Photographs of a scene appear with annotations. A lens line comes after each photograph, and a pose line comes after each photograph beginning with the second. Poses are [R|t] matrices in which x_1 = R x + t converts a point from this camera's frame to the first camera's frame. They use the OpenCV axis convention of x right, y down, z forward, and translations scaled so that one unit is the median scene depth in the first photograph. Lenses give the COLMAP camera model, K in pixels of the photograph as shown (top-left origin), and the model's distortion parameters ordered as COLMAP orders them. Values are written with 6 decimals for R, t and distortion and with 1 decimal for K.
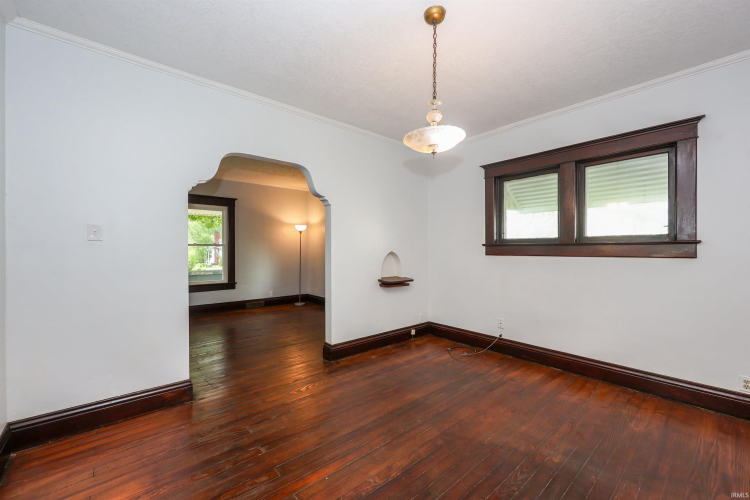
lens RADIAL K [[302.9, 0, 371.3], [0, 302.9, 251.1], [0, 0, 1]] dist [-0.003978, 0.000651]
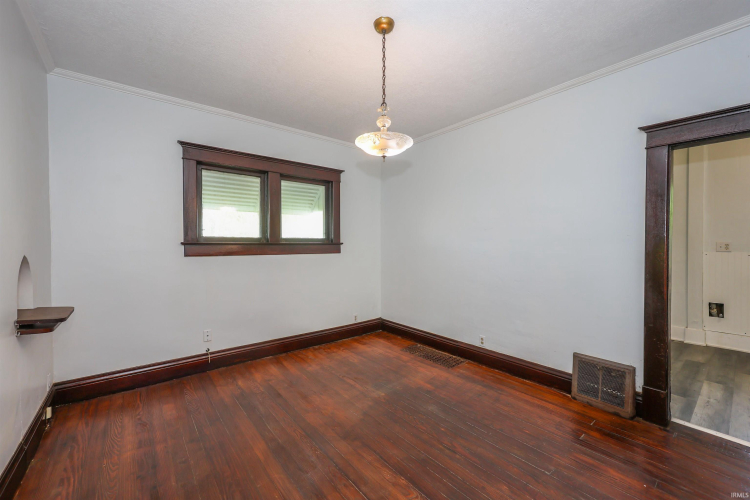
lens RADIAL K [[302.9, 0, 383.0], [0, 302.9, 249.9], [0, 0, 1]] dist [-0.003978, 0.000651]
pose [[0.006075, -0.009848, 0.999933, -0.465531], [0.013261, 0.999864, 0.009767, -0.005298], [-0.999894, 0.013201, 0.006205, 0.554040]]
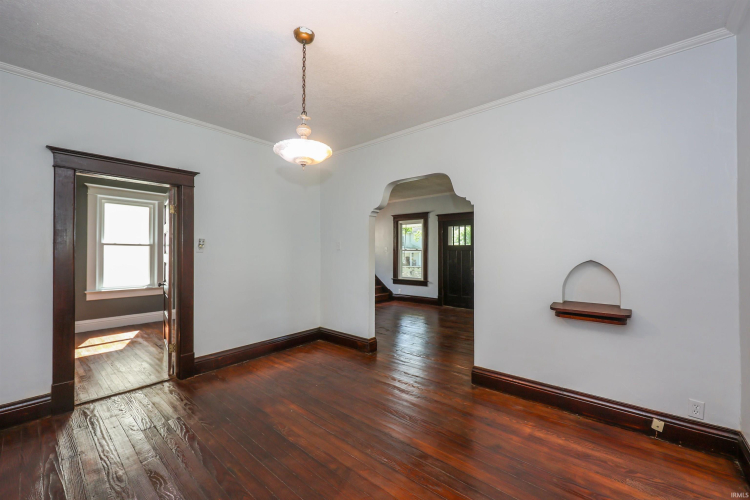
lens RADIAL K [[302.9, 0, 373.6], [0, 302.9, 250.2], [0, 0, 1]] dist [-0.003978, 0.000651]
pose [[0.152967, -0.010856, -0.988172, 0.713373], [-0.007586, 0.999897, -0.012160, -0.008896], [0.988202, 0.009357, 0.152868, 0.600580]]
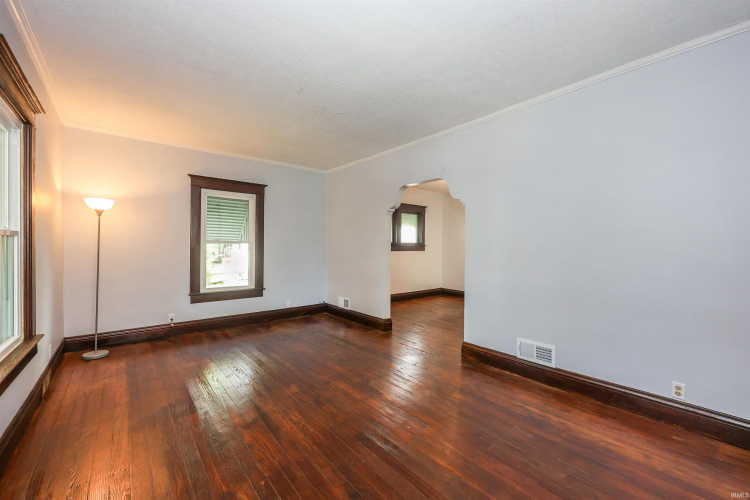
lens RADIAL K [[302.9, 0, 376.5], [0, 302.9, 250.9], [0, 0, 1]] dist [-0.003978, 0.000651]
pose [[0.005949, -0.011127, 0.999920, -1.540947], [-0.001334, 0.999937, 0.011136, -0.008591], [-0.999981, -0.001400, 0.005934, 1.097667]]
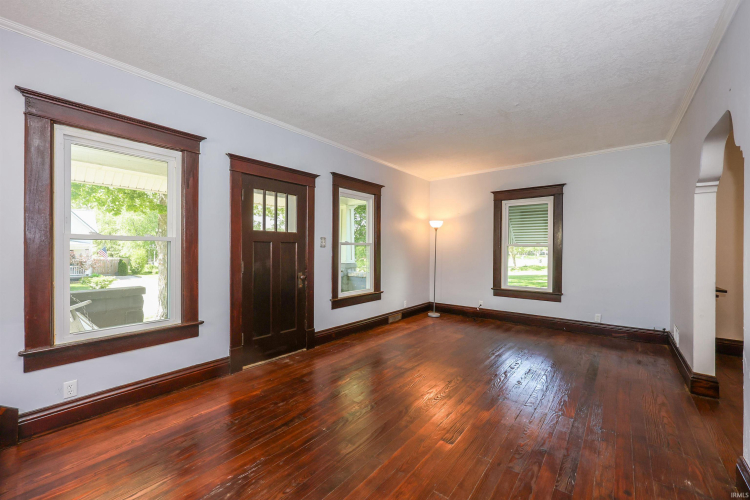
lens RADIAL K [[302.9, 0, 377.8], [0, 302.9, 251.7], [0, 0, 1]] dist [-0.003978, 0.000651]
pose [[0.982165, -0.000689, 0.188020, -1.145949], [-0.000754, 0.999971, 0.007601, -0.012601], [-0.188019, -0.007608, 0.982136, 0.419079]]
